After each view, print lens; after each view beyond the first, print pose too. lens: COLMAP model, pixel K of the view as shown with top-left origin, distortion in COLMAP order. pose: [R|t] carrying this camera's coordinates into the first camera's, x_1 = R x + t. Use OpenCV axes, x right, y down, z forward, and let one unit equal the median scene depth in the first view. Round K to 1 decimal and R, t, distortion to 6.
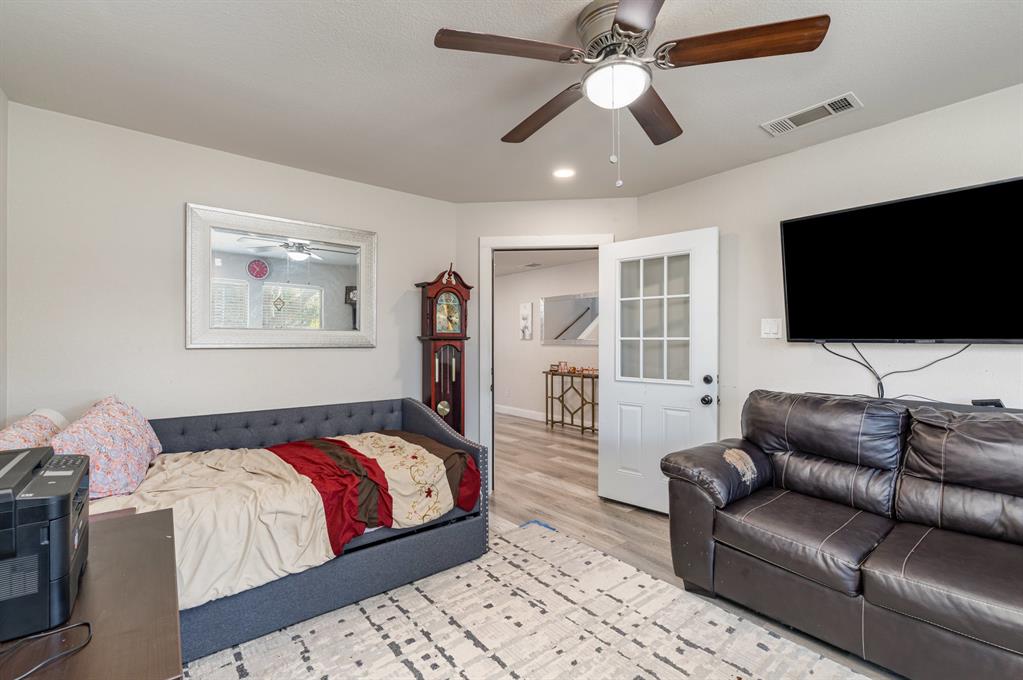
lens RADIAL K [[454.7, 0, 509.5], [0, 454.7, 342.3], [0, 0, 1]] dist [0.004844, 0.000808]
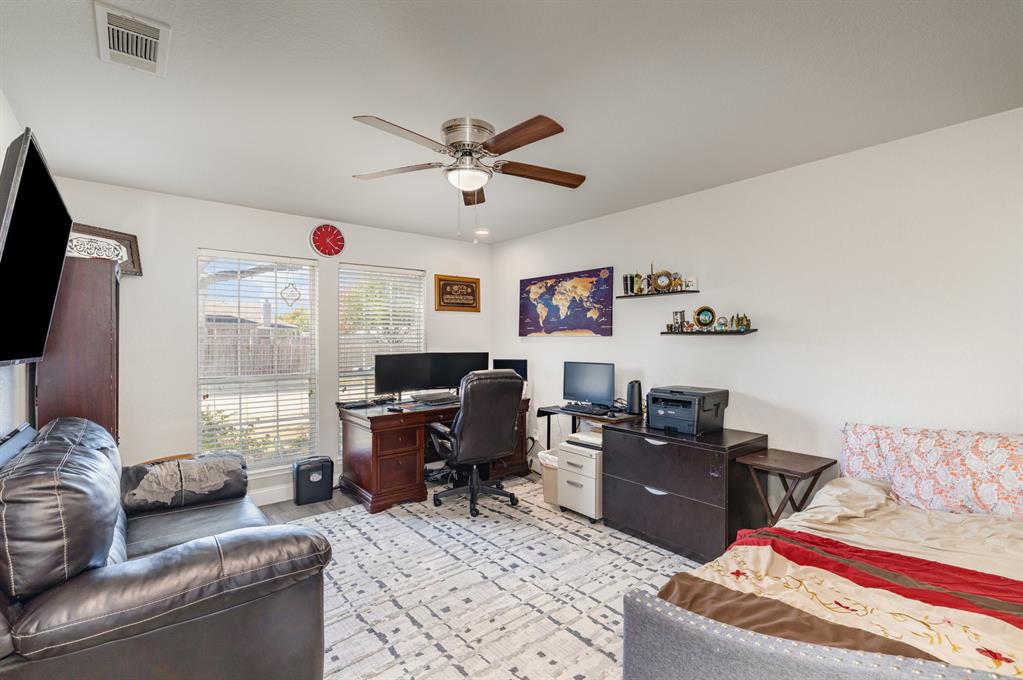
lens RADIAL K [[454.7, 0, 509.5], [0, 454.7, 342.3], [0, 0, 1]] dist [0.004844, 0.000808]
pose [[-0.999879, 0.002601, -0.015348, 0.104702], [0.002591, 0.999996, 0.000665, -0.038882], [0.015350, 0.000625, -0.999882, 2.064158]]
